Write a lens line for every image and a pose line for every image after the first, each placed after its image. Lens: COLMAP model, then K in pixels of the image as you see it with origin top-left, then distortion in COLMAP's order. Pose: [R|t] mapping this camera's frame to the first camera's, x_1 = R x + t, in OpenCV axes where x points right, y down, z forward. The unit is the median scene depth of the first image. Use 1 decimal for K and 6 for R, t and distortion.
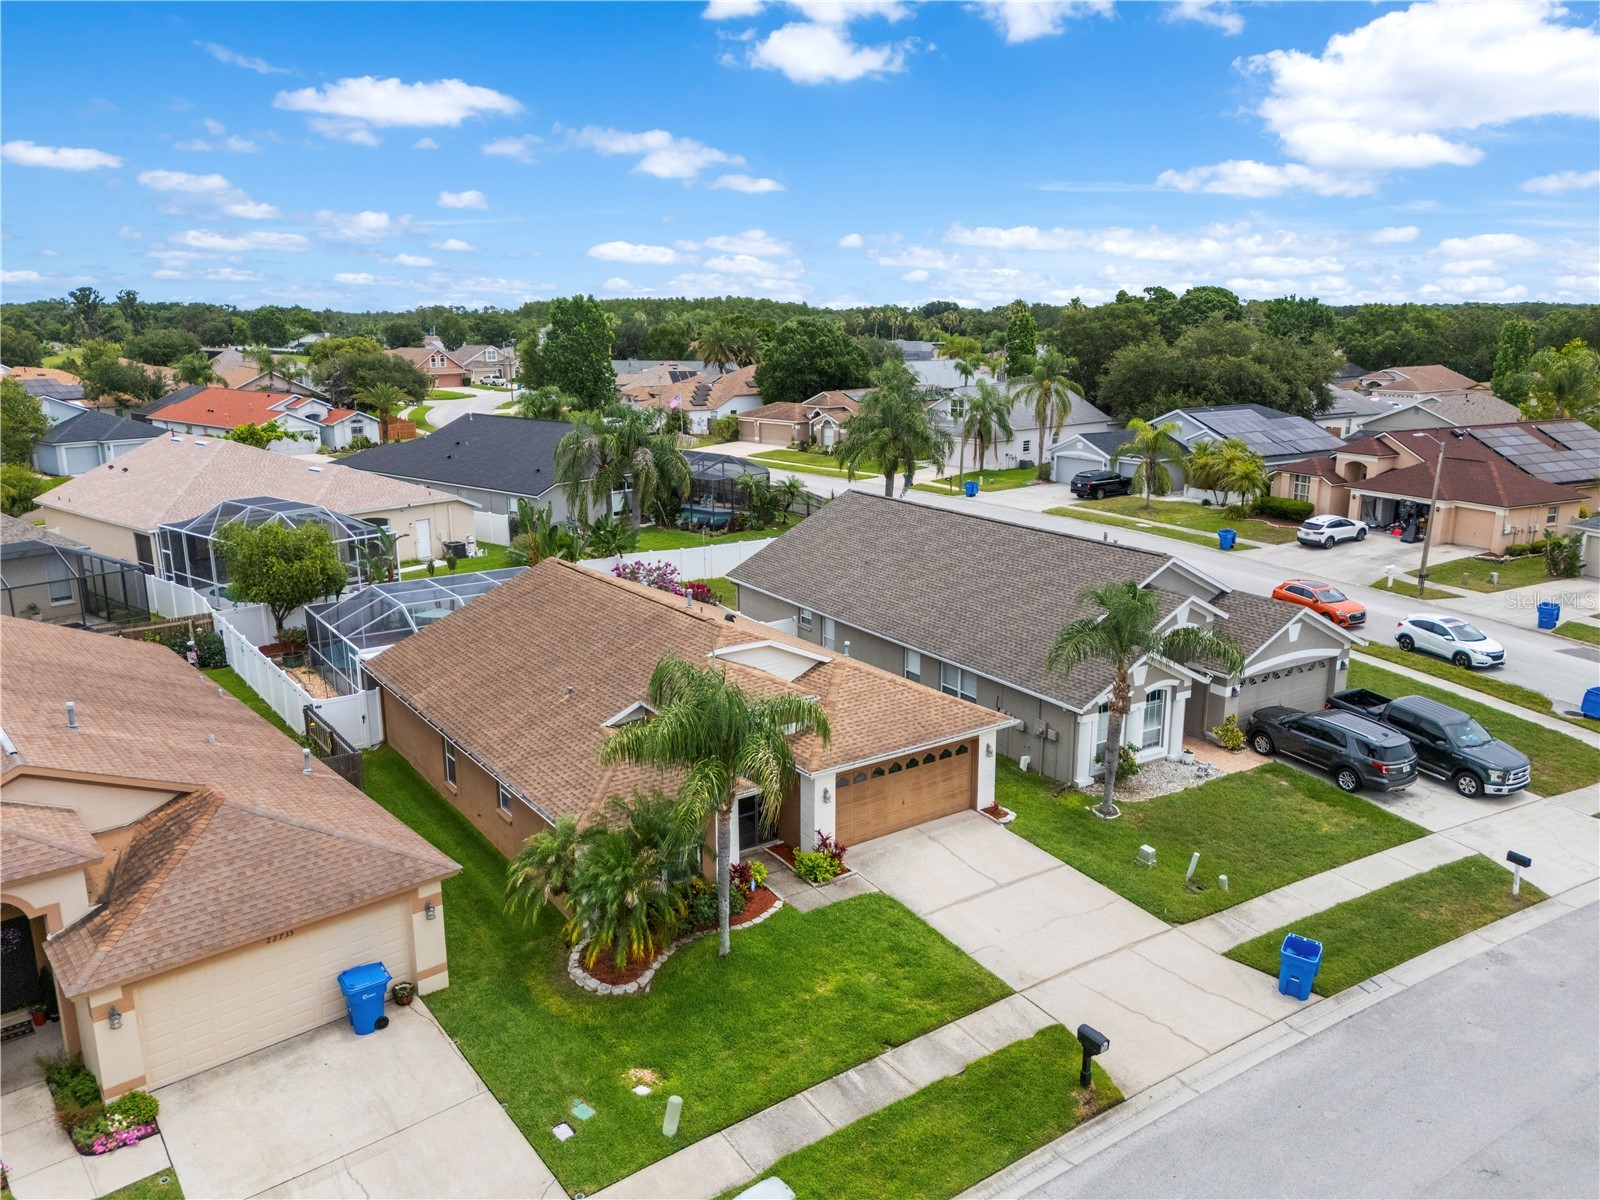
lens RADIAL K [[1175.6, 0, 800.0], [0, 1175.6, 600.0], [0, 0, 1]] dist [0.077327, -0.068715]
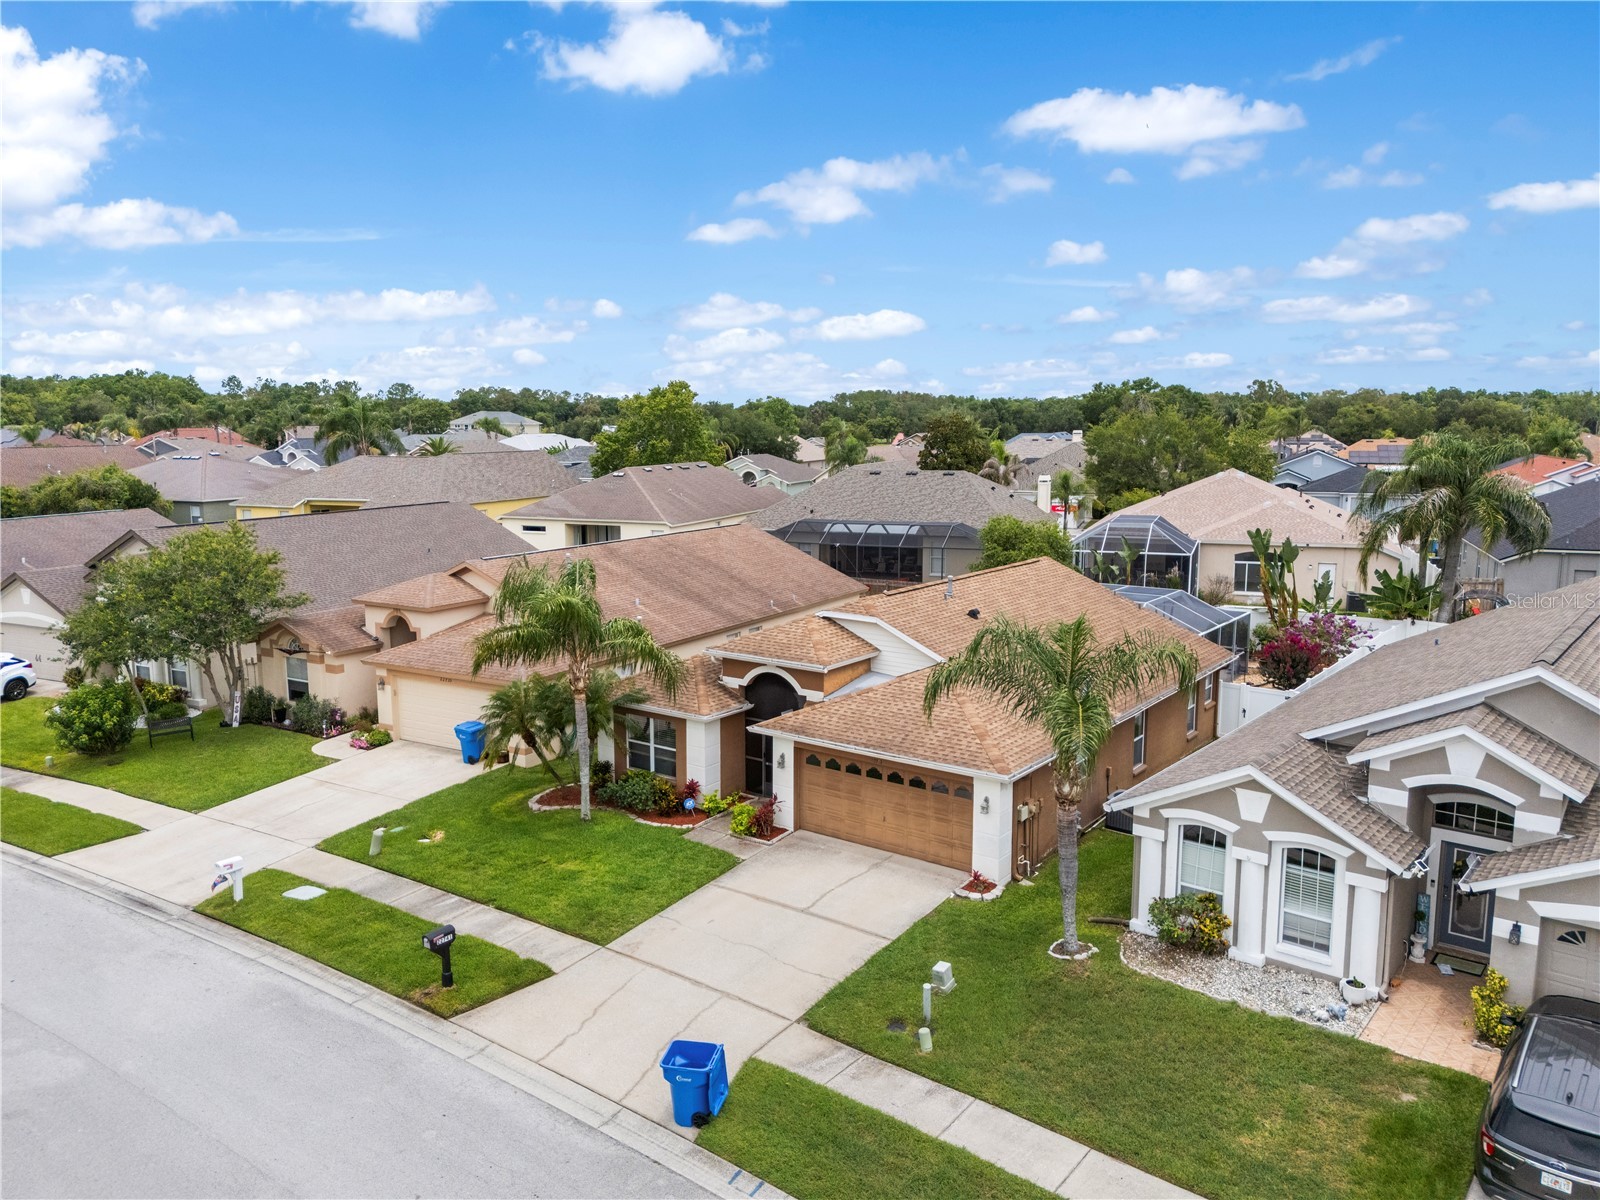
lens RADIAL K [[1175.6, 0, 800.0], [0, 1175.6, 600.0], [0, 0, 1]] dist [0.077327, -0.068715]
pose [[0.322540, 0.147128, -0.935051, 1.171561], [-0.220265, 0.972394, 0.077025, -0.055233], [0.920571, 0.181115, 0.346044, 0.820267]]
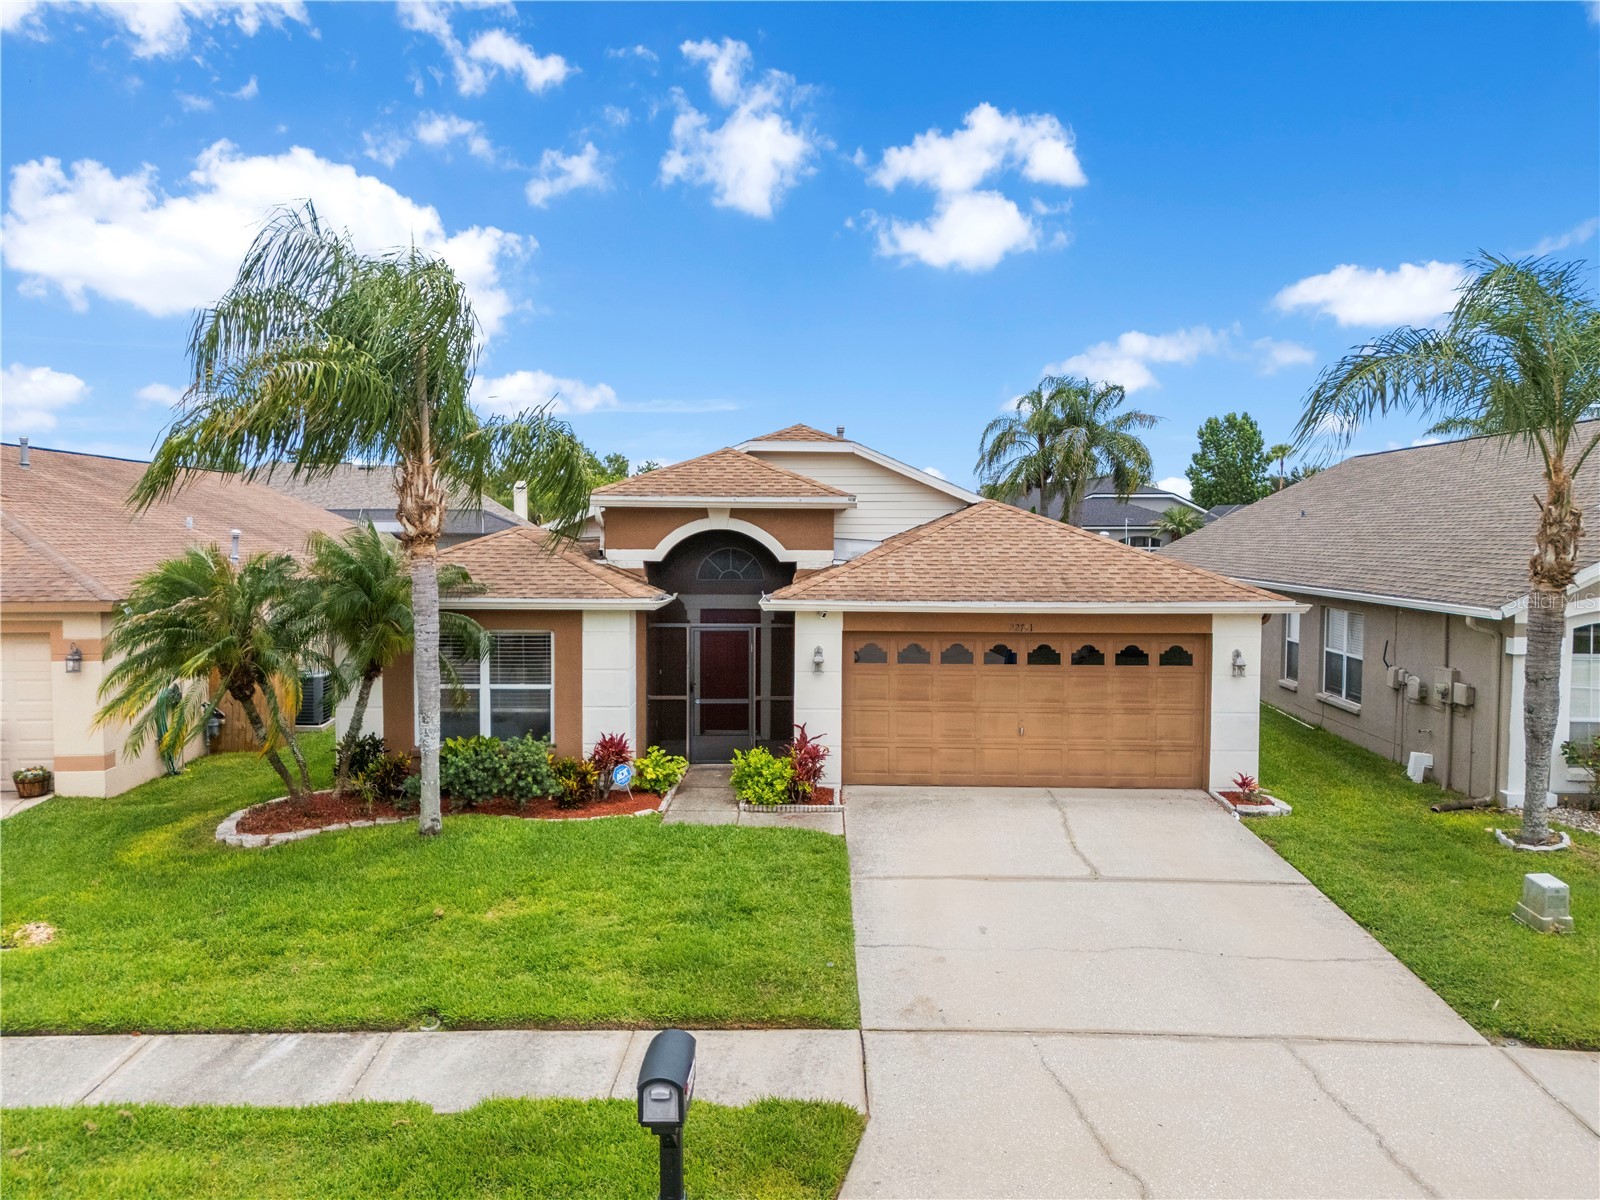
lens RADIAL K [[1175.6, 0, 800.0], [0, 1175.6, 600.0], [0, 0, 1]] dist [0.077327, -0.068715]
pose [[0.814411, 0.037044, -0.579105, 0.410951], [-0.140659, 0.980801, -0.135072, 0.268590], [0.562983, 0.191461, 0.803985, 0.705959]]
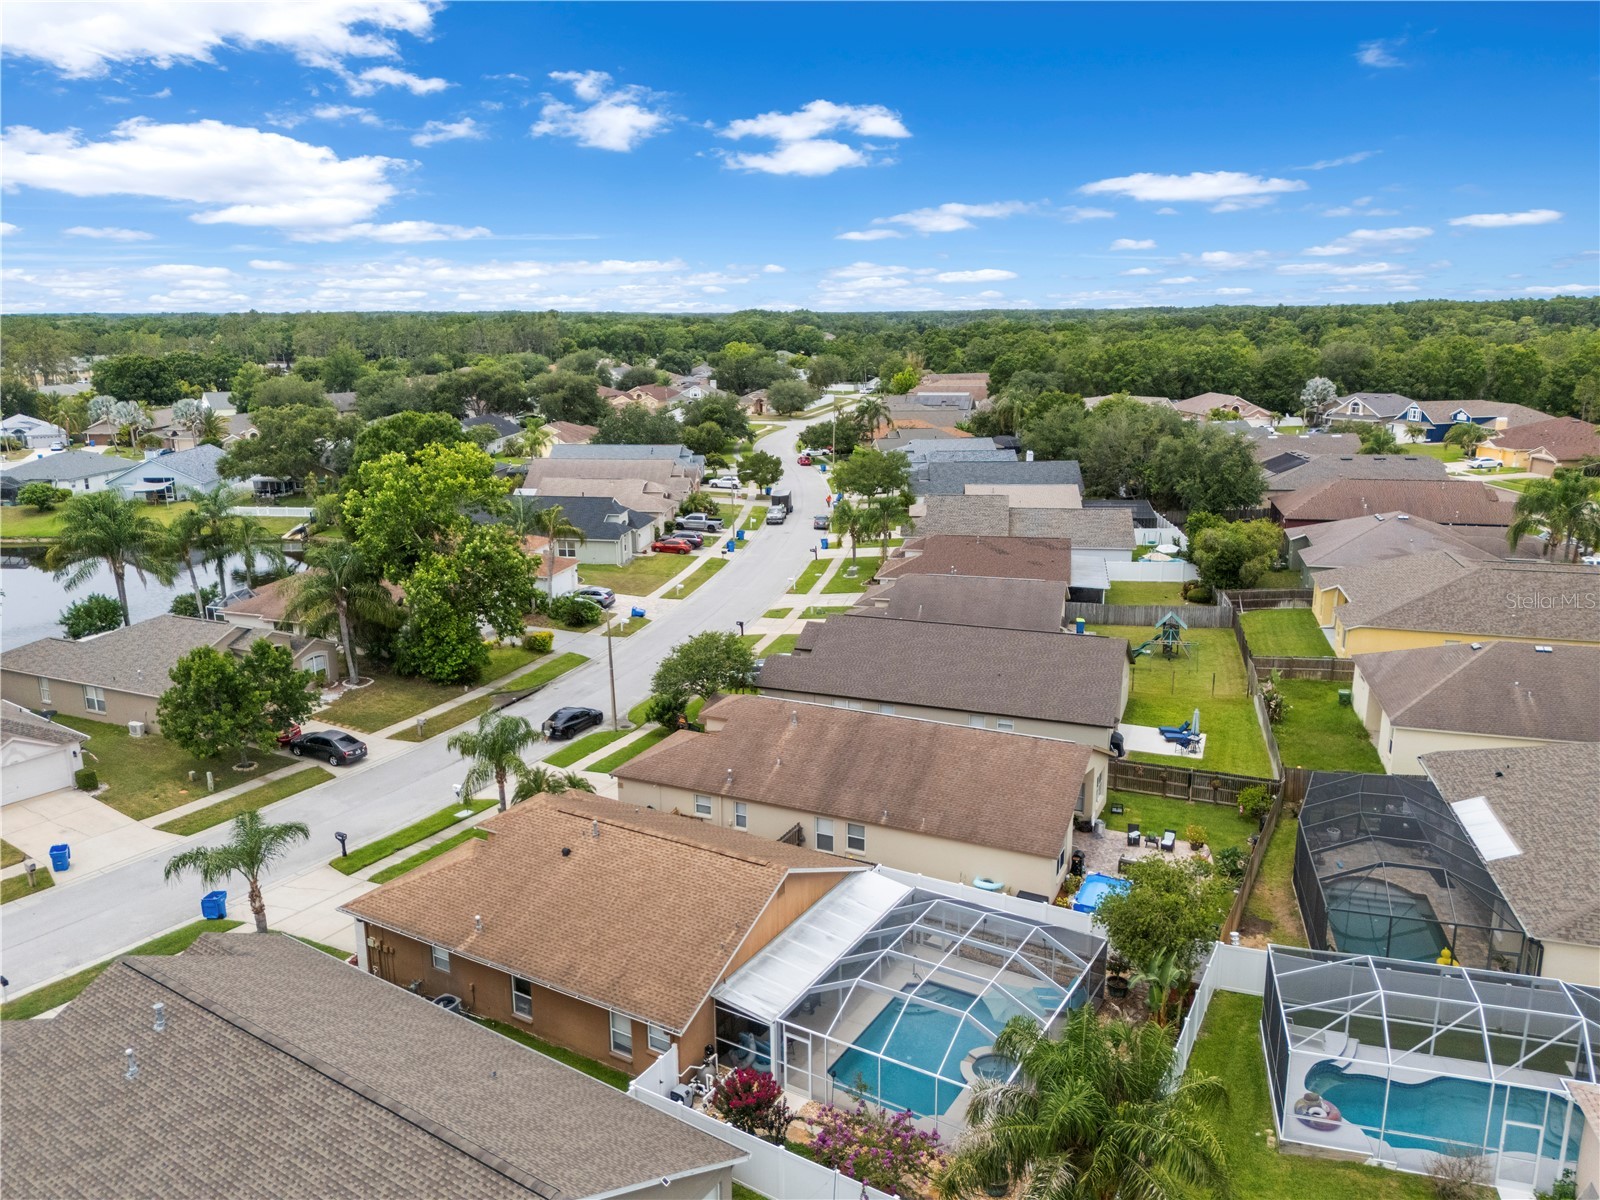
lens RADIAL K [[1175.6, 0, 800.0], [0, 1175.6, 600.0], [0, 0, 1]] dist [0.077327, -0.068715]
pose [[-0.913947, 0.104476, -0.392156, 0.276623], [-0.085409, 0.895139, 0.437530, -1.224364], [0.396745, 0.433372, -0.809186, 3.053432]]
